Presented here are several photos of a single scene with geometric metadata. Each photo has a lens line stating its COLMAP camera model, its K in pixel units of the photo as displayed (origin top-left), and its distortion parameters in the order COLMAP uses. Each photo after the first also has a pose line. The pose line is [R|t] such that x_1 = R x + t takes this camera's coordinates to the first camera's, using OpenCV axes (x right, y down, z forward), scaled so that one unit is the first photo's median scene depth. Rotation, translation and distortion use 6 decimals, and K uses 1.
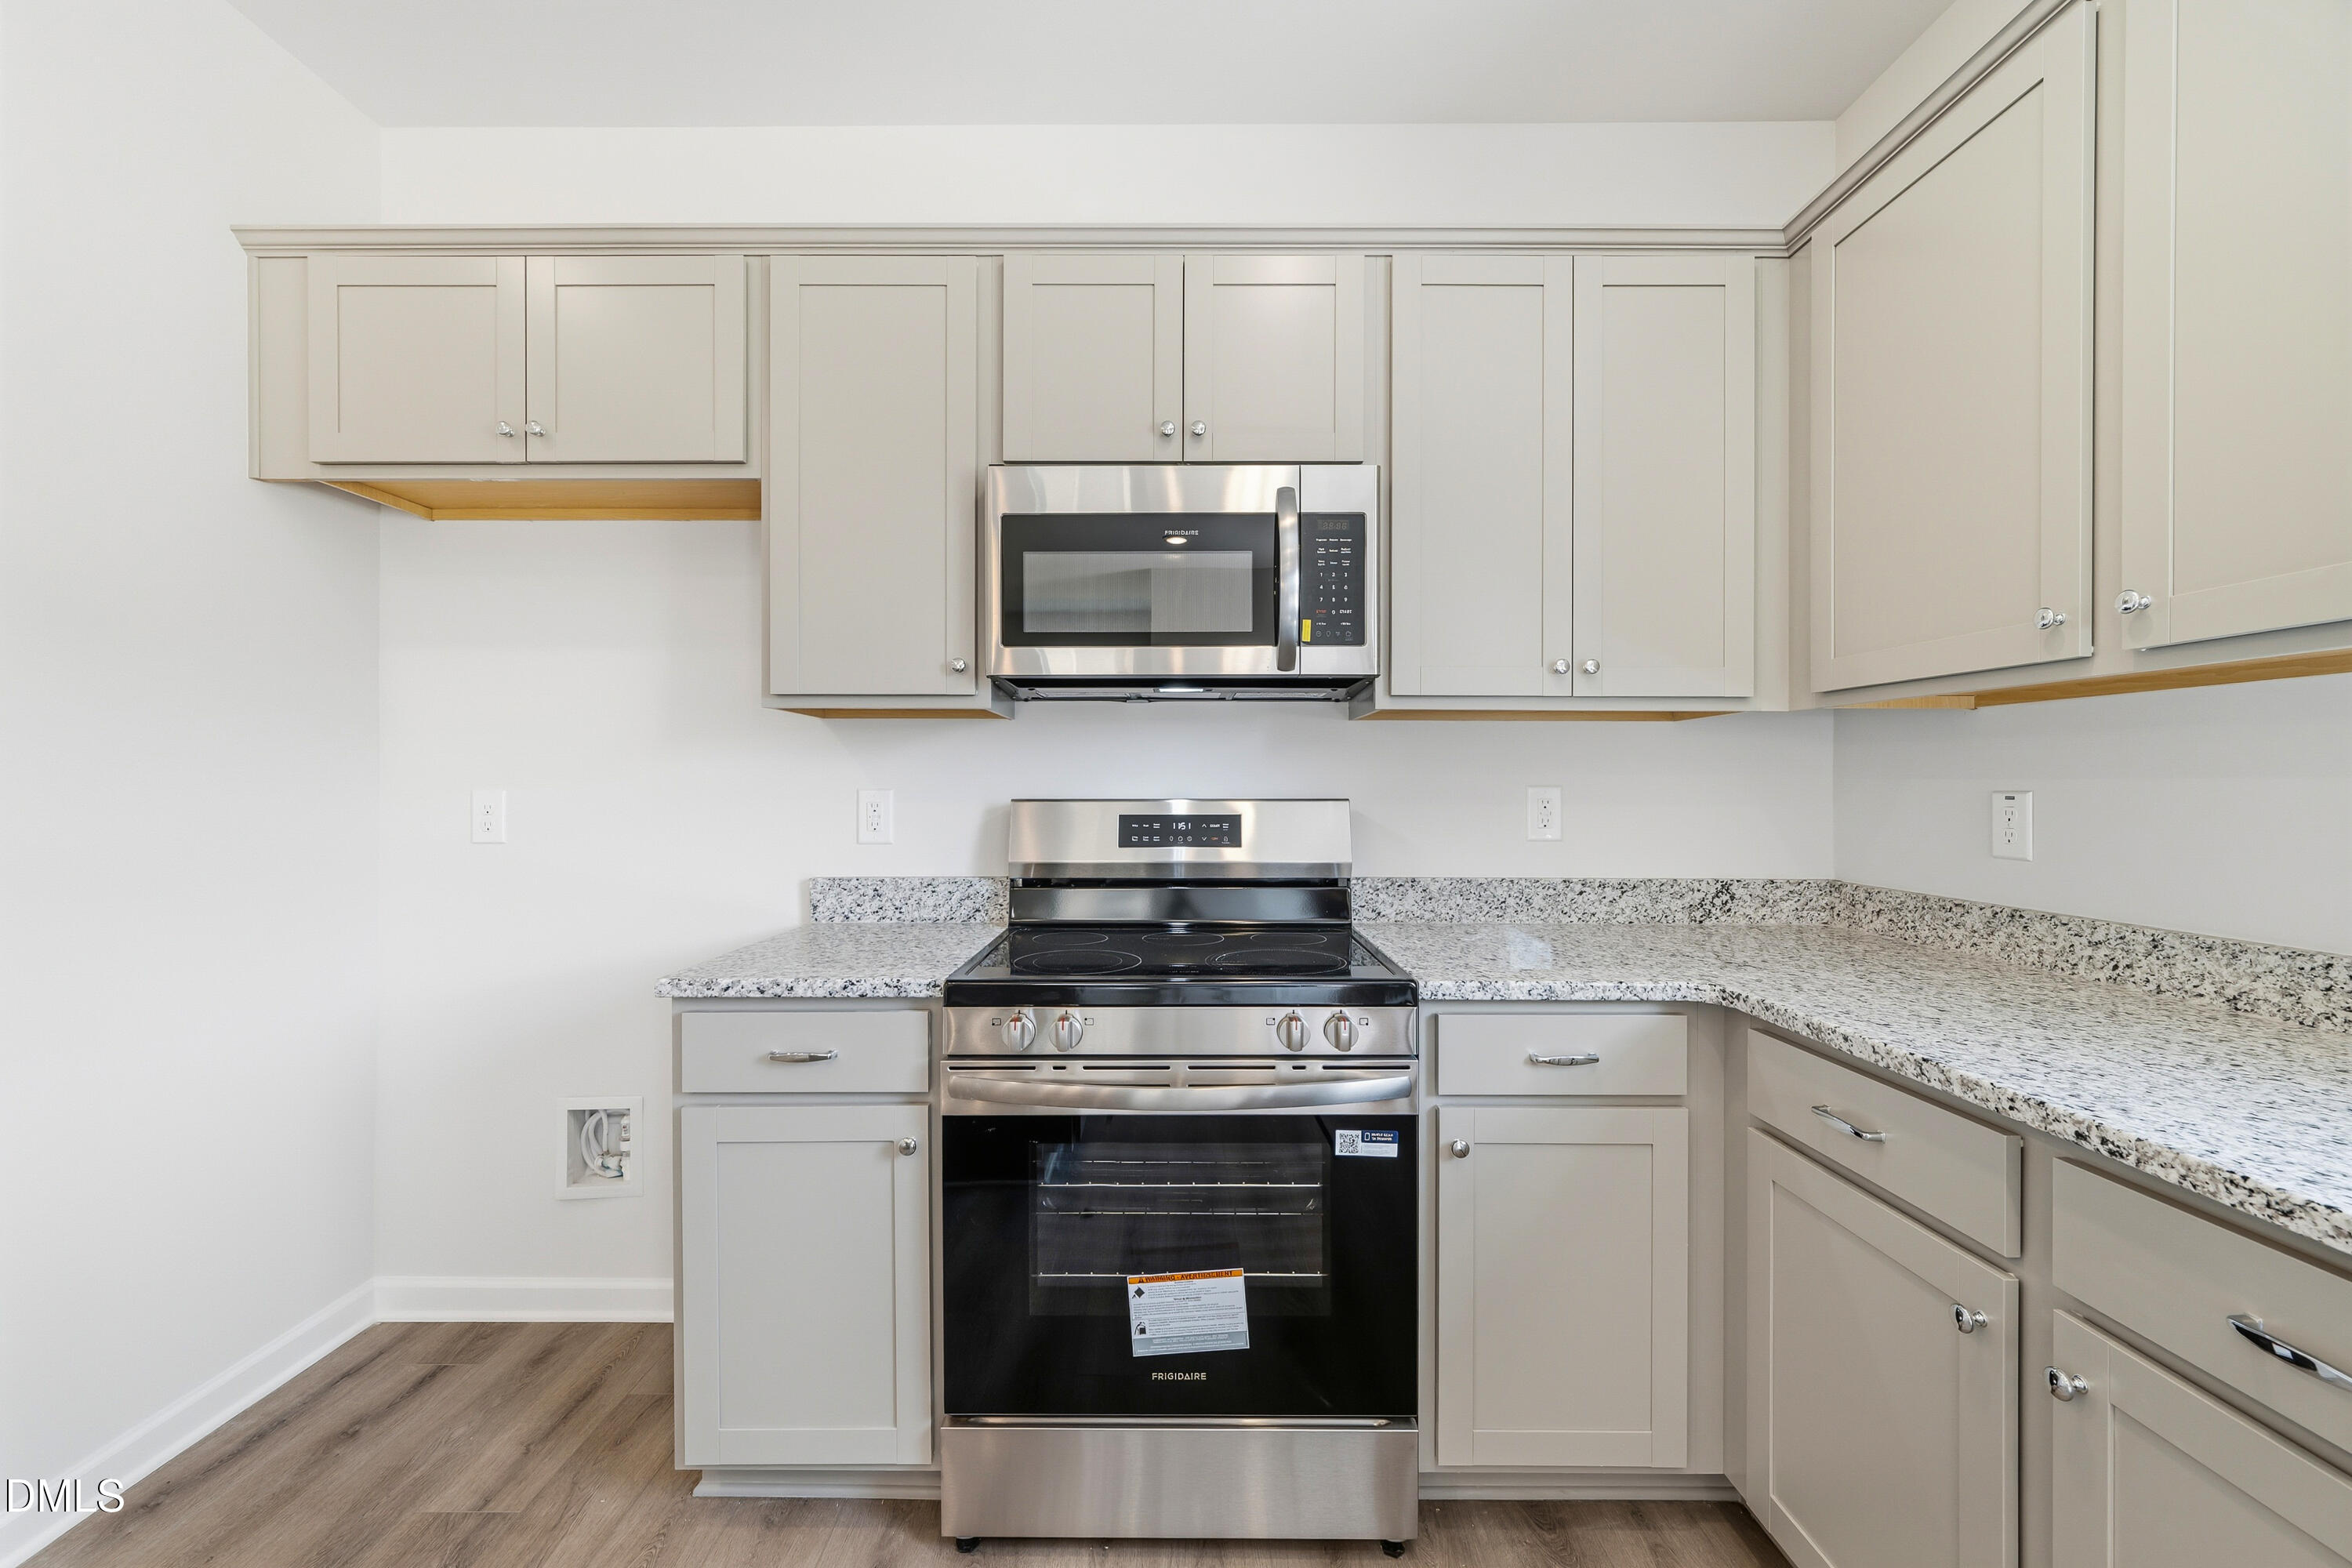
lens RADIAL K [[929.2, 0, 1171.0], [0, 929.2, 786.4], [0, 0, 1]] dist [0.000280, 0.000098]
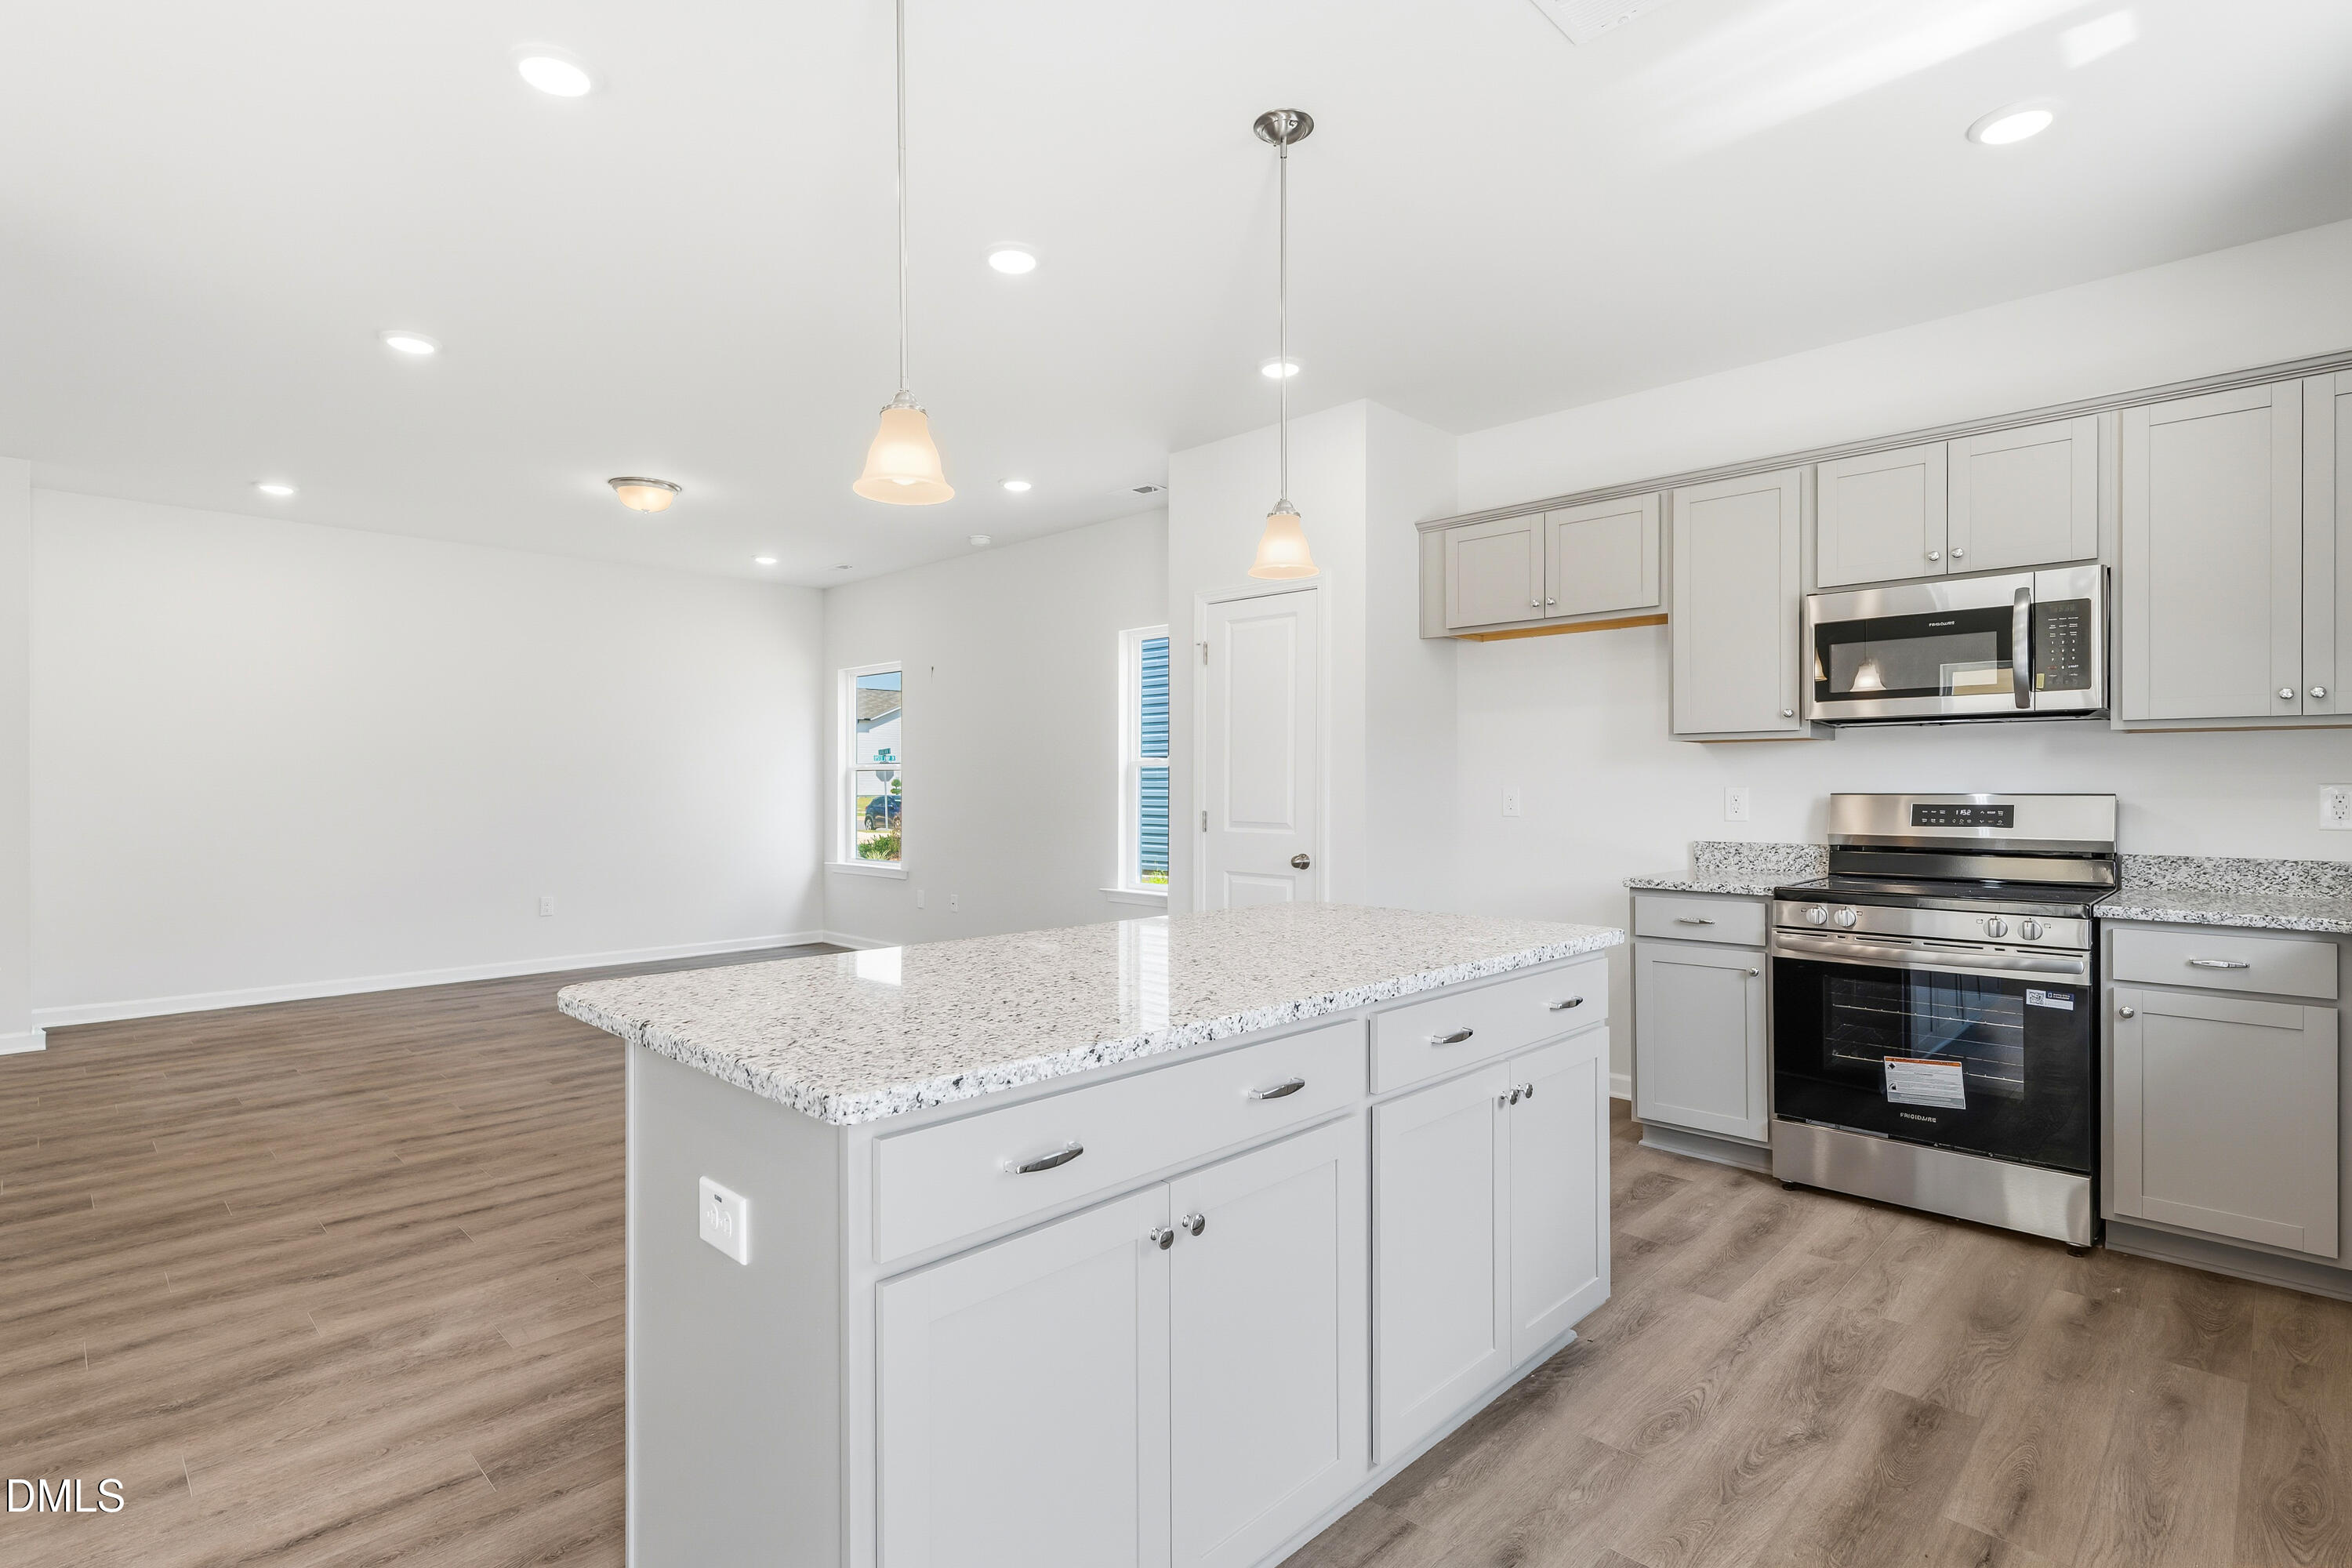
lens RADIAL K [[1137.8, 0, 1170.3], [0, 1137.8, 783.7], [0, 0, 1]] dist [0.000225, 0.000026]
pose [[0.714655, -0.002685, -0.699472, 0.471208], [0.001695, 0.999996, -0.002107, -0.000121], [0.699475, 0.000320, 0.714657, -1.433613]]
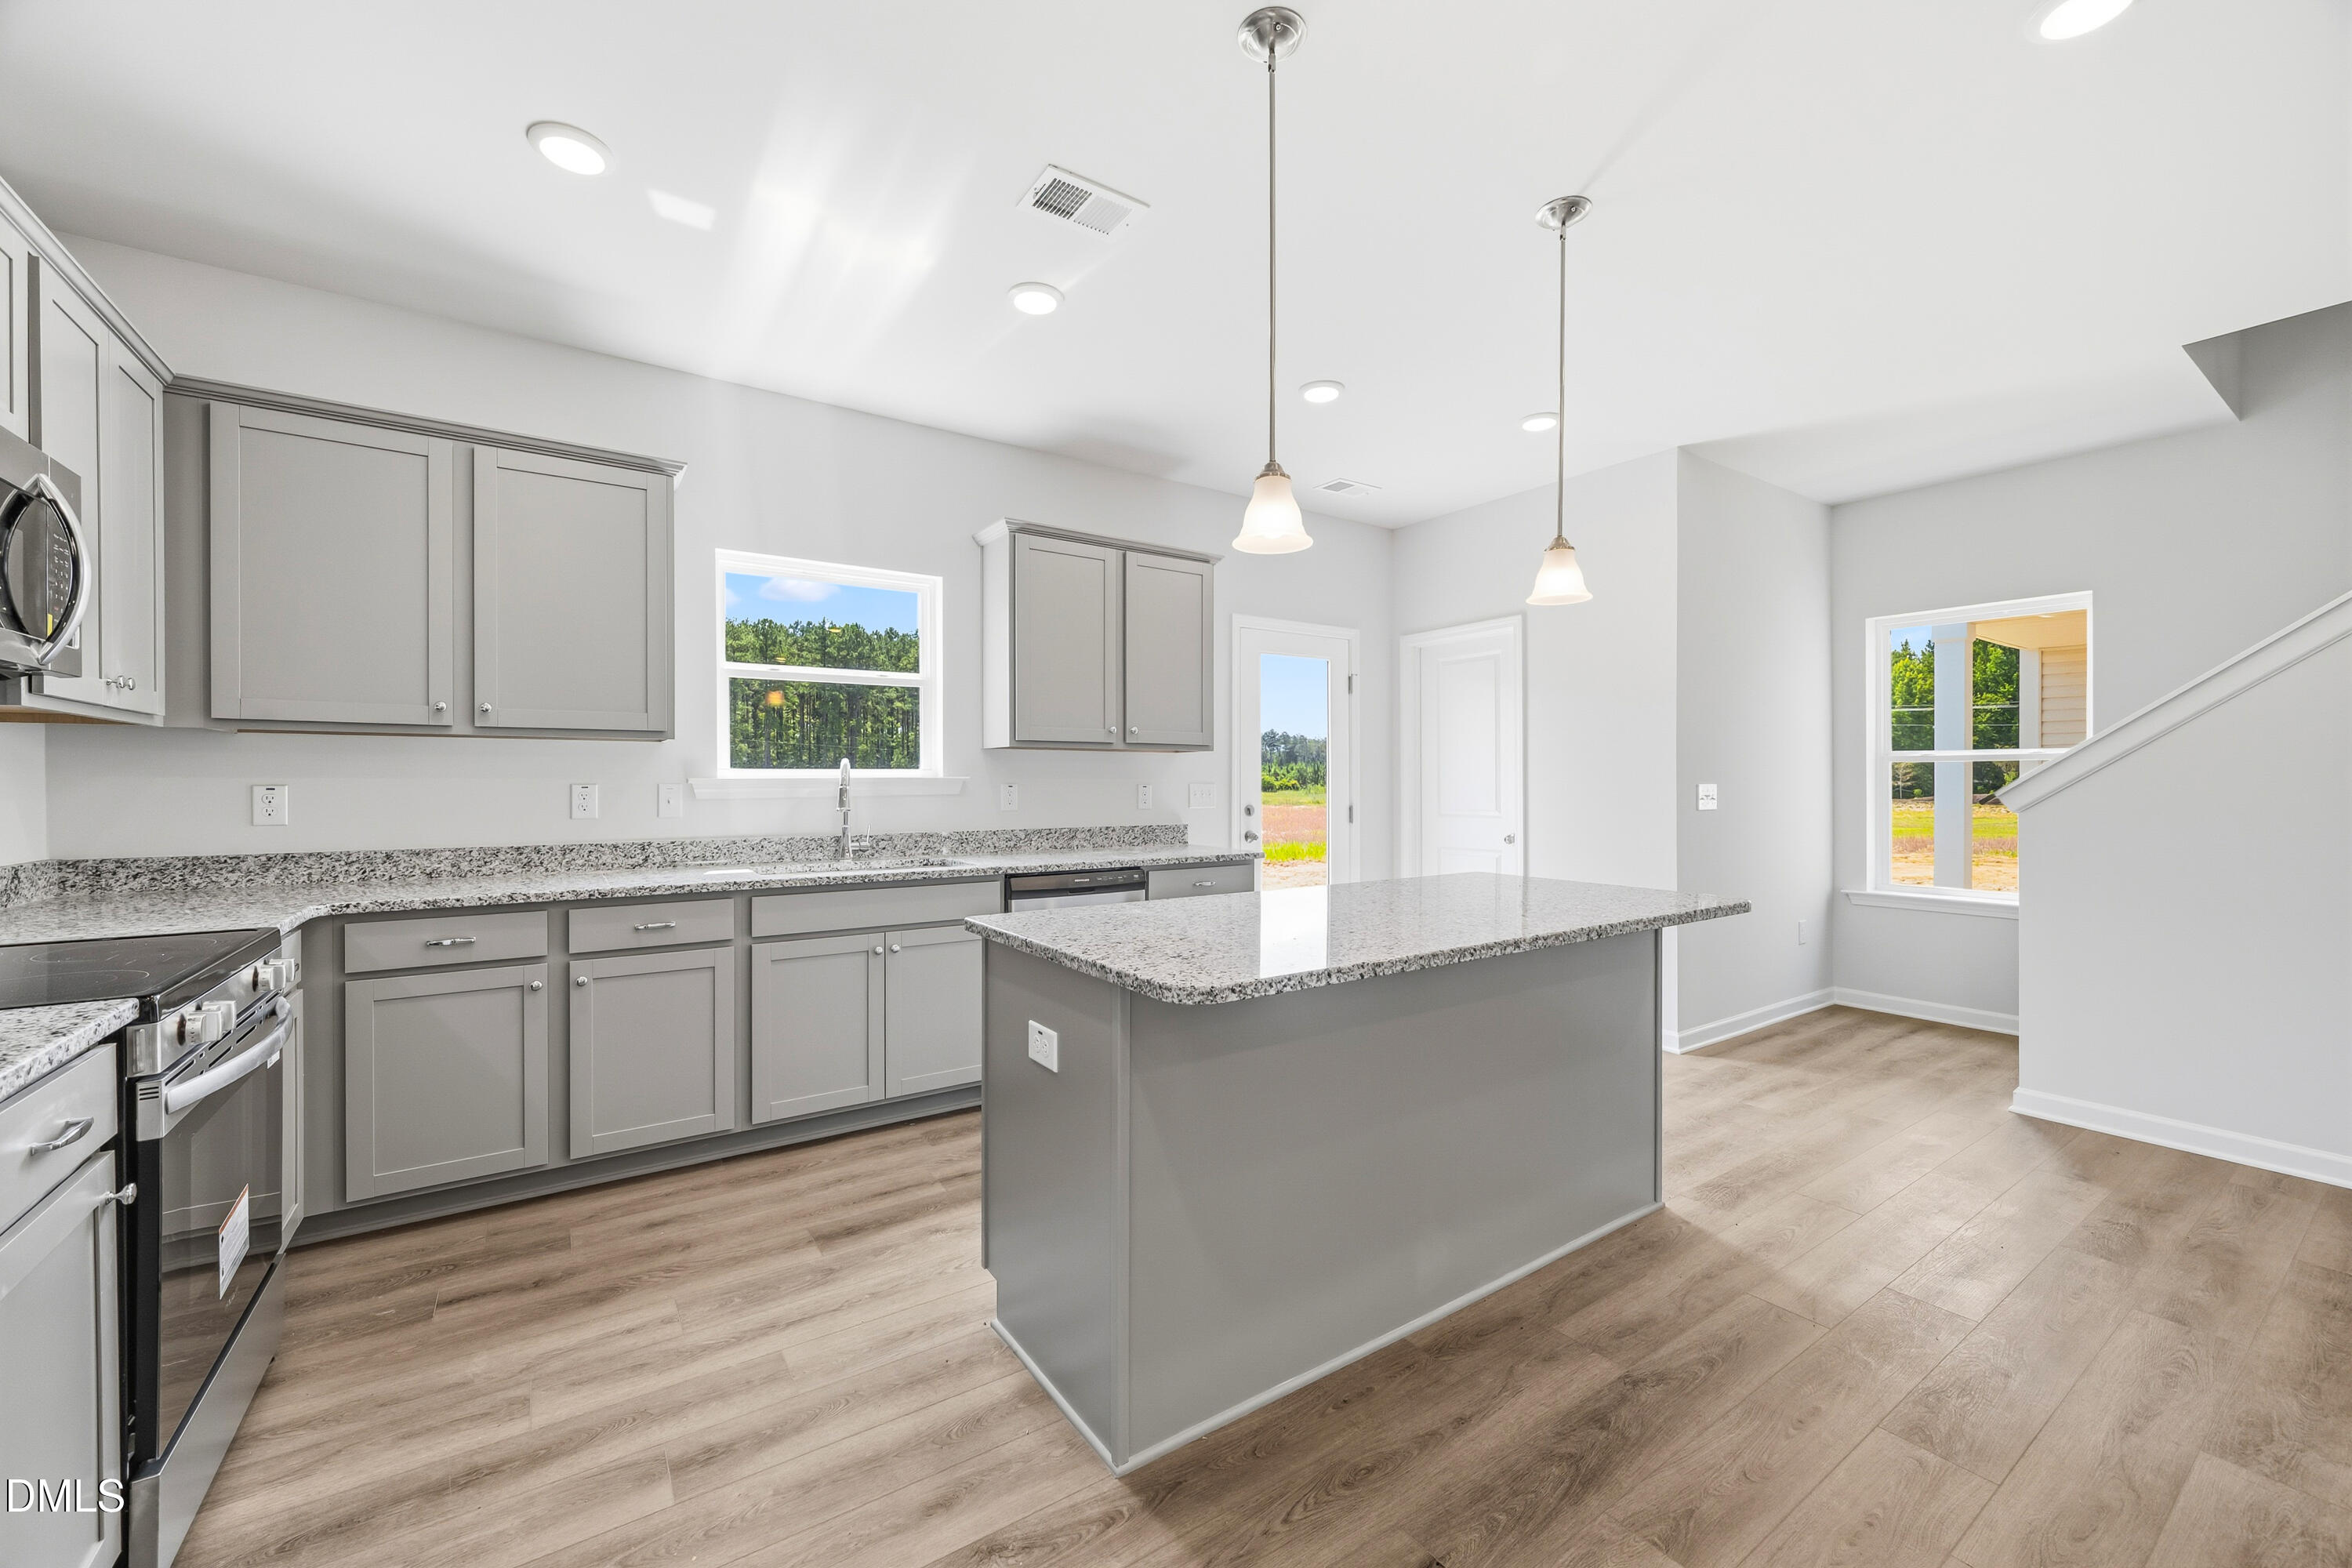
lens RADIAL K [[920.4, 0, 1172.7], [0, 920.4, 785.9], [0, 0, 1]] dist [-0.001065, 0.000032]
pose [[-0.568099, -0.006997, 0.822931, -1.463627], [0.000143, 0.999963, 0.008600, -0.007693], [-0.822960, 0.005003, -0.568077, 0.634170]]
